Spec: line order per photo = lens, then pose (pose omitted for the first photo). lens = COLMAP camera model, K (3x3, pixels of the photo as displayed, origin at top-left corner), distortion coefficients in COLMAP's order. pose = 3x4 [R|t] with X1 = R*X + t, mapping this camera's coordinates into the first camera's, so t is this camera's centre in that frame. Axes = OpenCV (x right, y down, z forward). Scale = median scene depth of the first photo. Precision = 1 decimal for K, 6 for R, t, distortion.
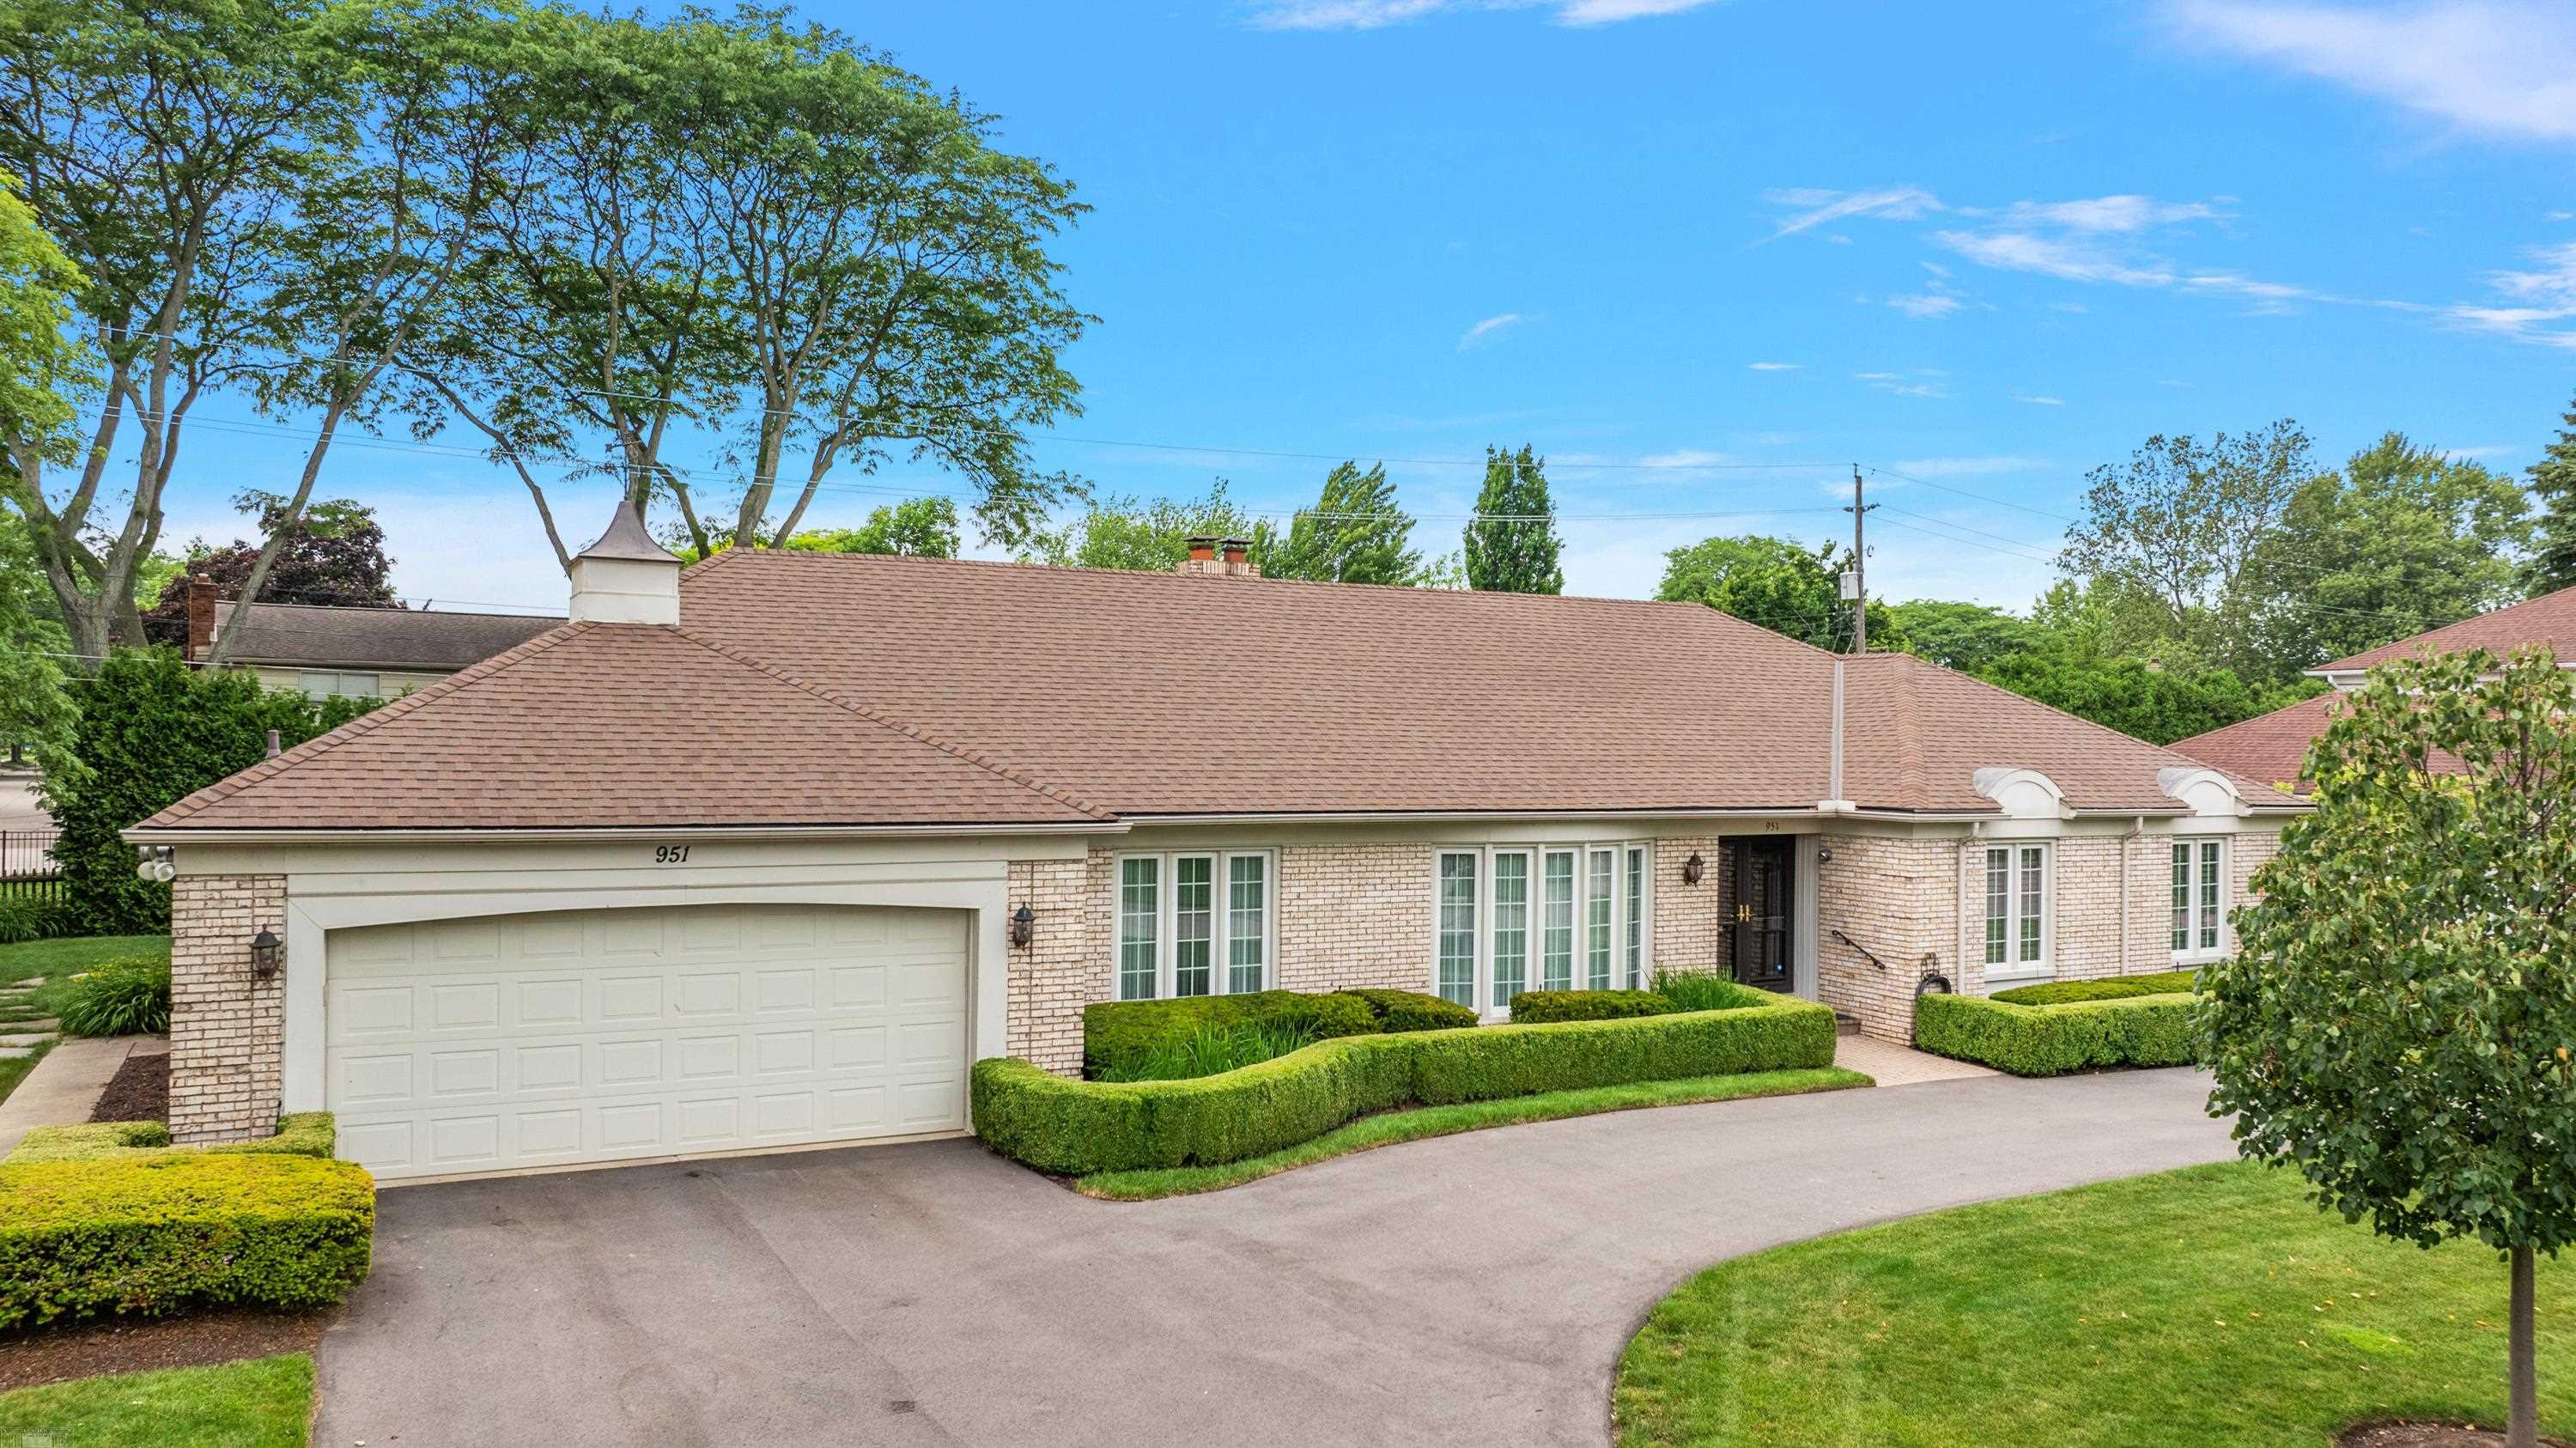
lens RADIAL K [[1820.5, 0, 1284.1], [0, 1820.5, 732.3], [0, 0, 1]] dist [0.006325, -0.003188]
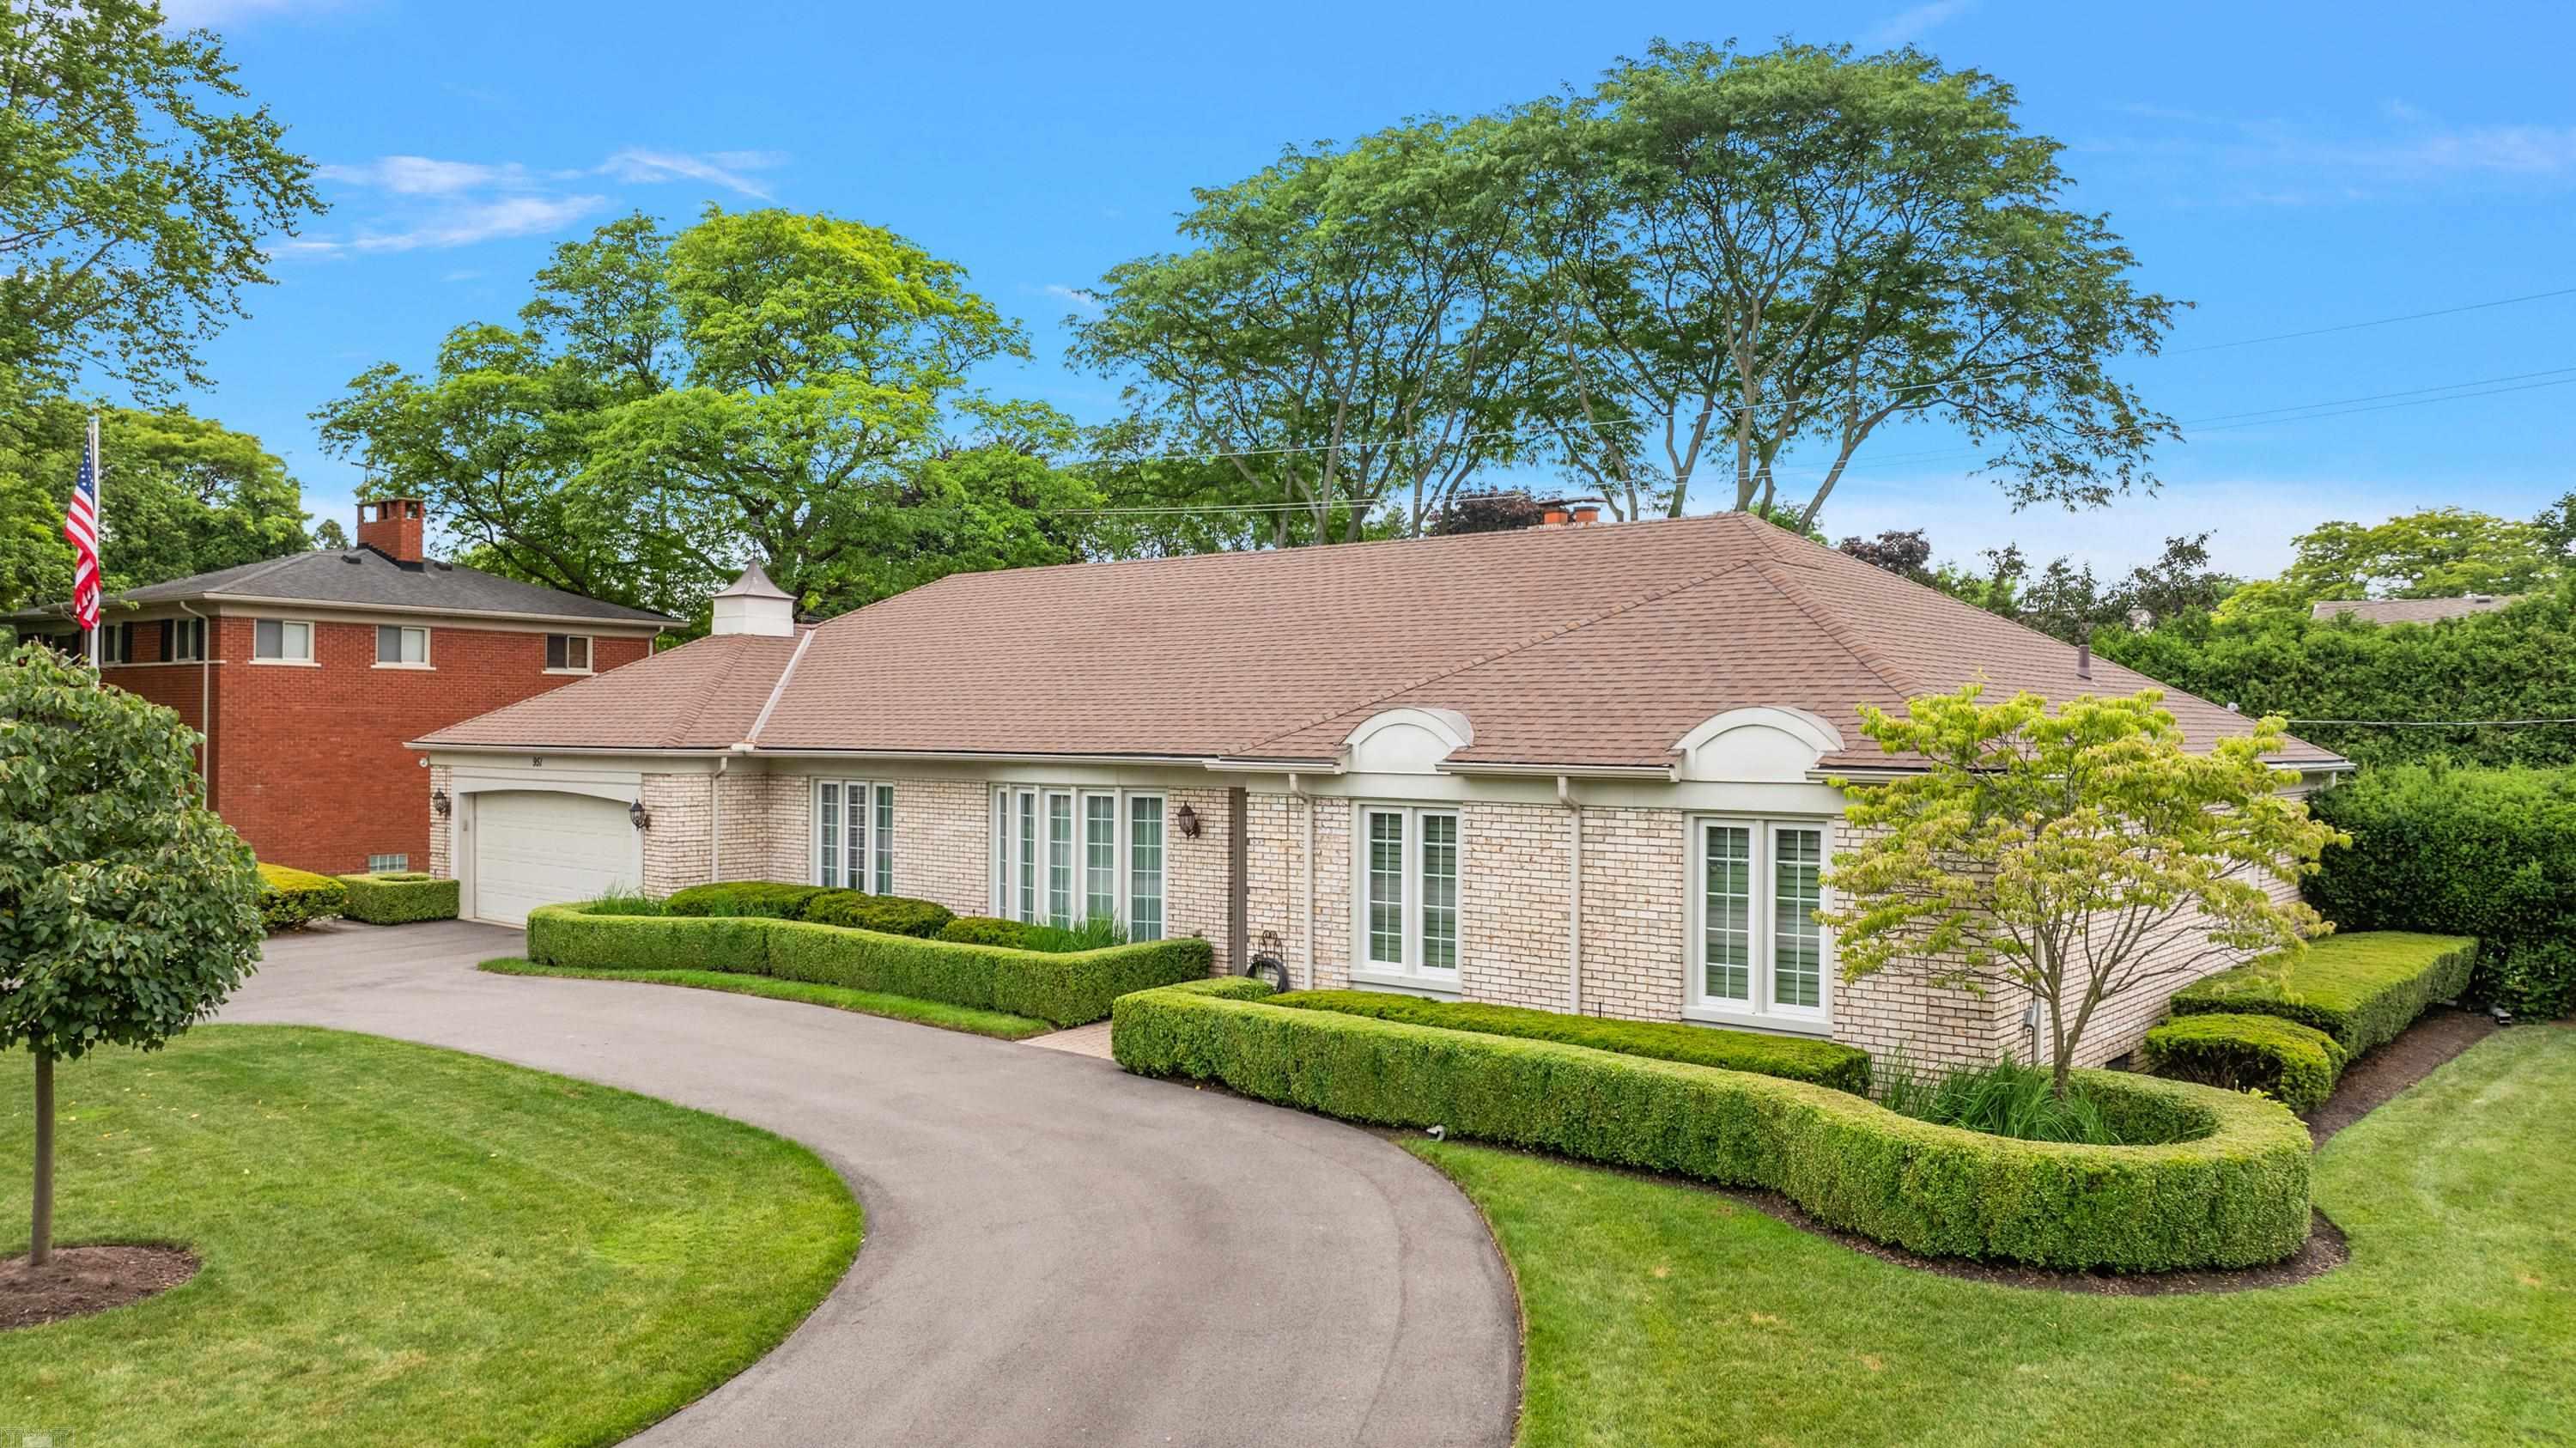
lens RADIAL K [[1820.5, 0, 1291.6], [0, 1820.5, 729.1], [0, 0, 1]] dist [0.006325, -0.003188]
pose [[0.363969, -0.008714, -0.931370, 1.182137], [0.008135, 0.999948, -0.006177, 0.035702], [0.931375, -0.005329, 0.364021, 0.739466]]
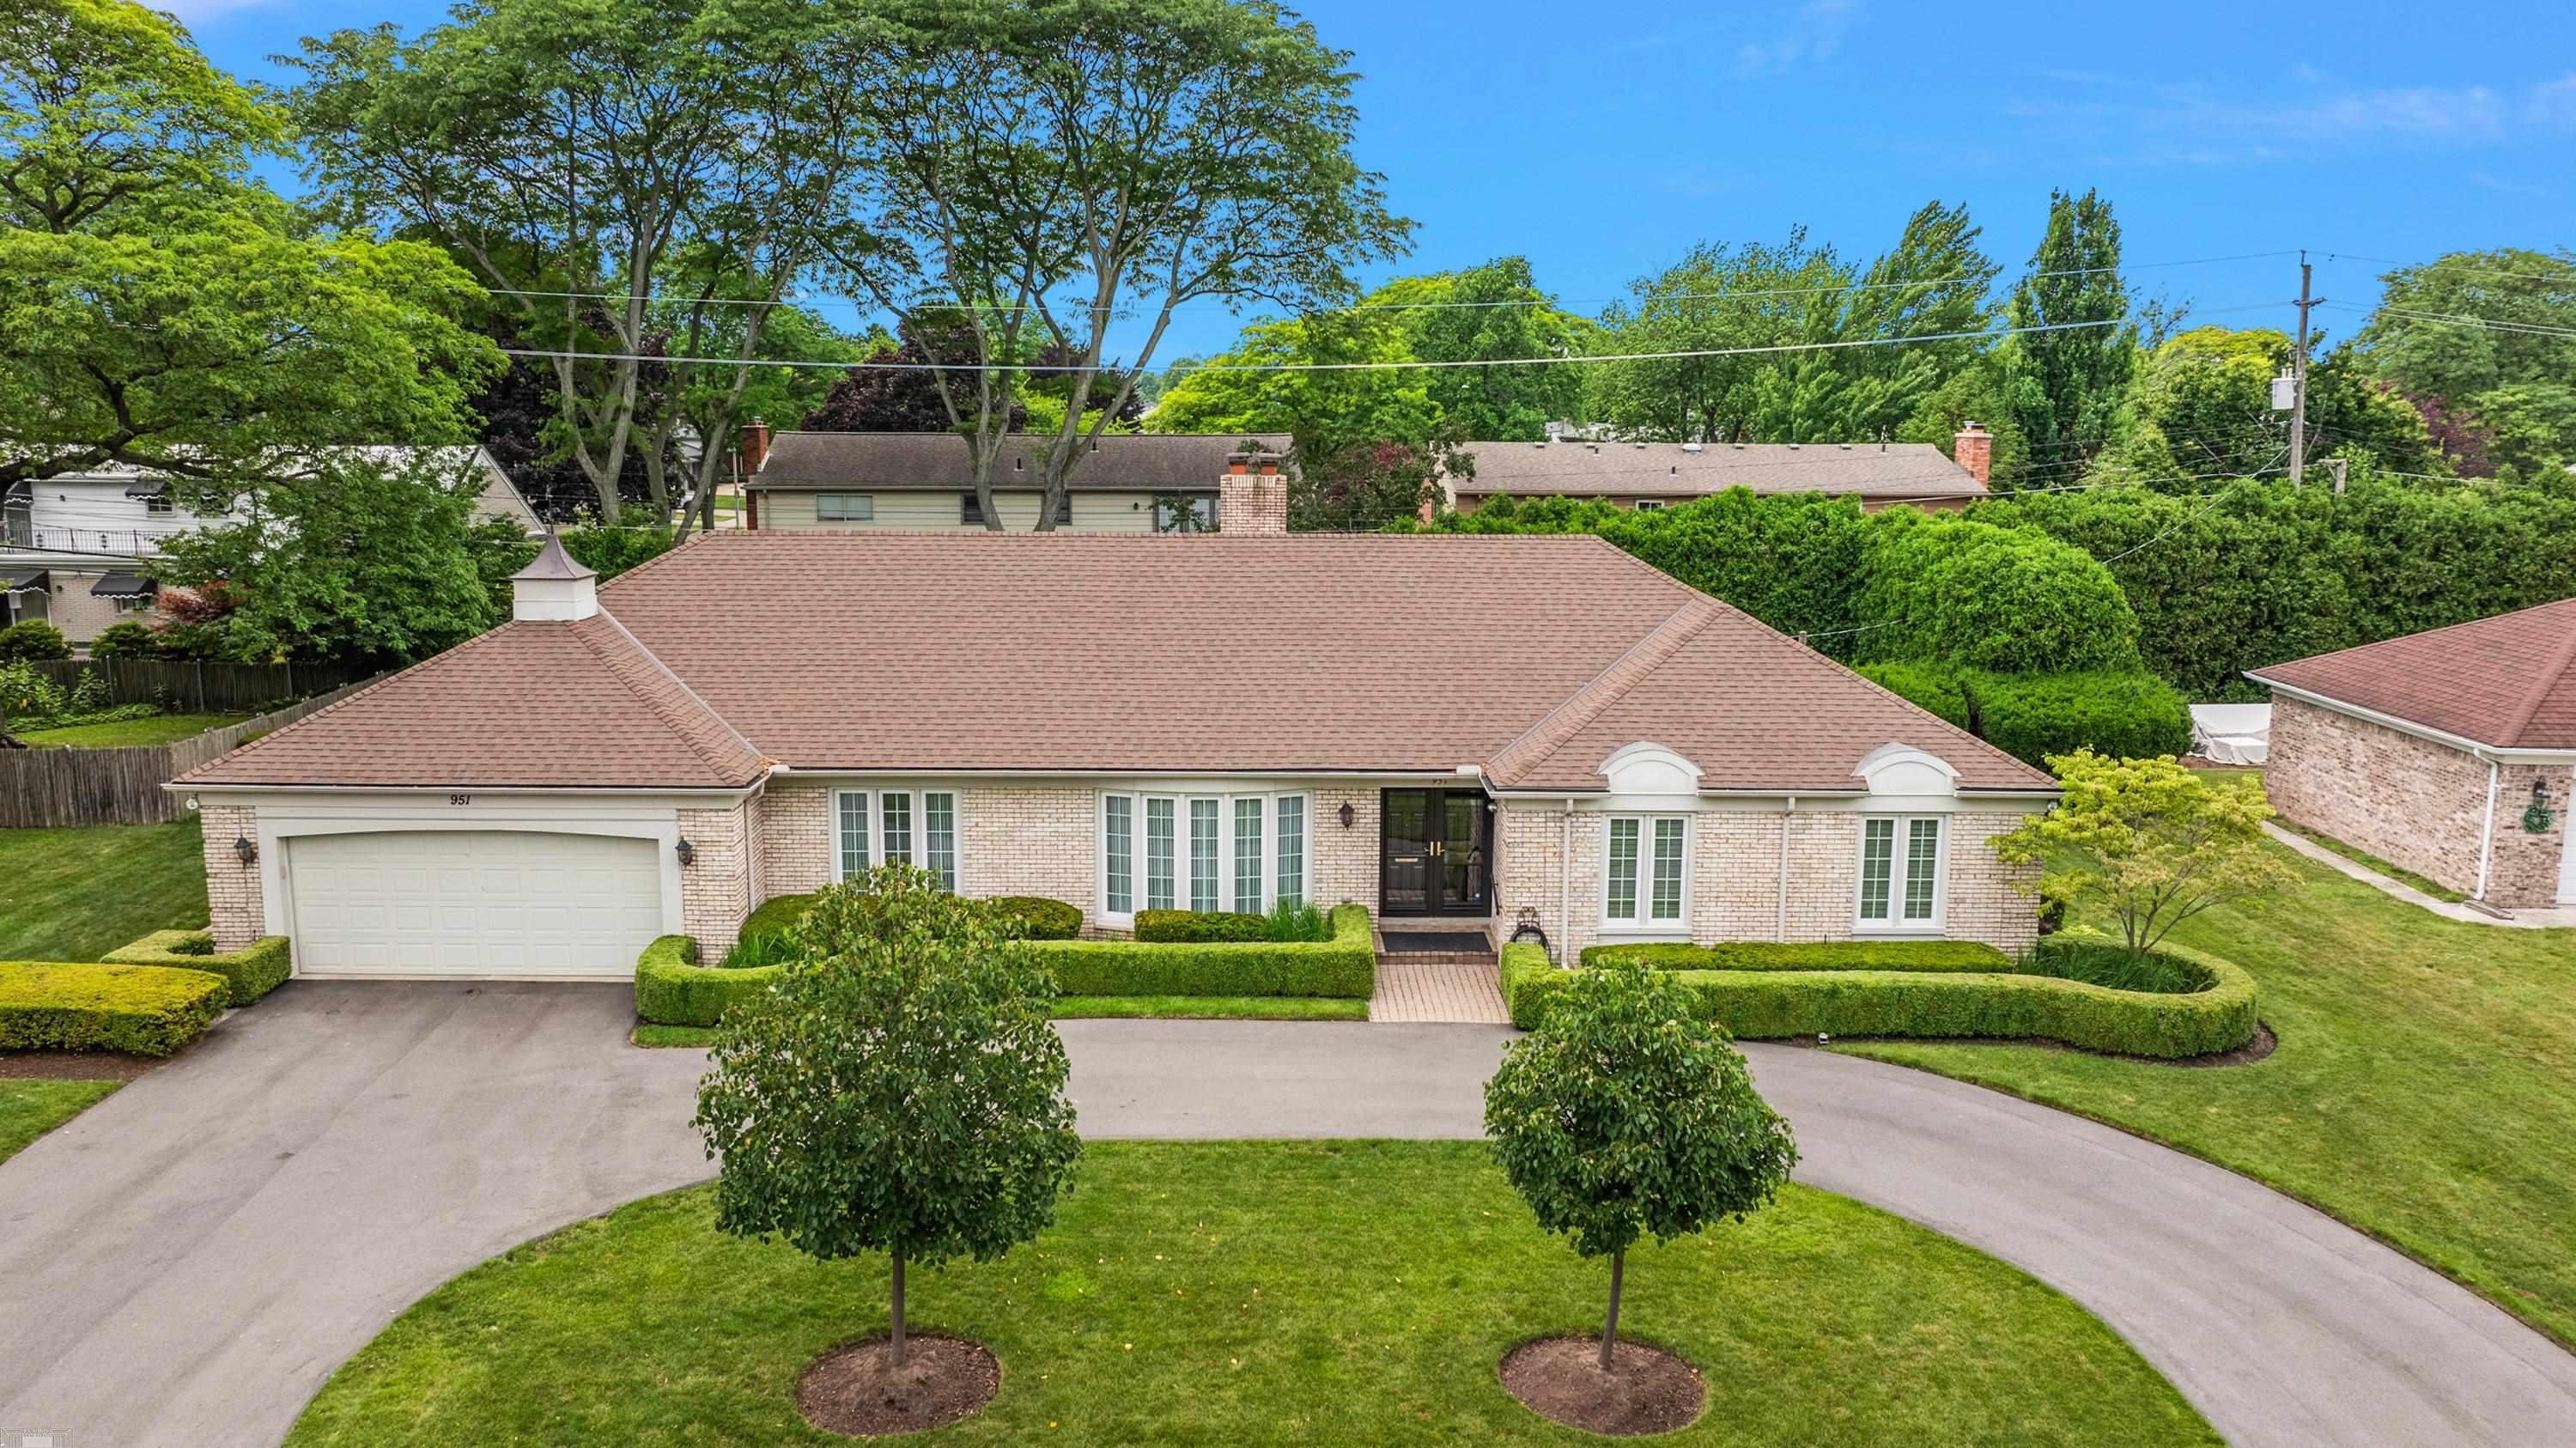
lens RADIAL K [[1820.5, 0, 1265.0], [0, 1820.5, 725.1], [0, 0, 1]] dist [0.006325, -0.003188]
pose [[0.885311, 0.074479, -0.458997, 0.760006], [0.006352, 0.985061, 0.172091, -0.200441], [0.464957, -0.155270, 0.871612, -0.067097]]
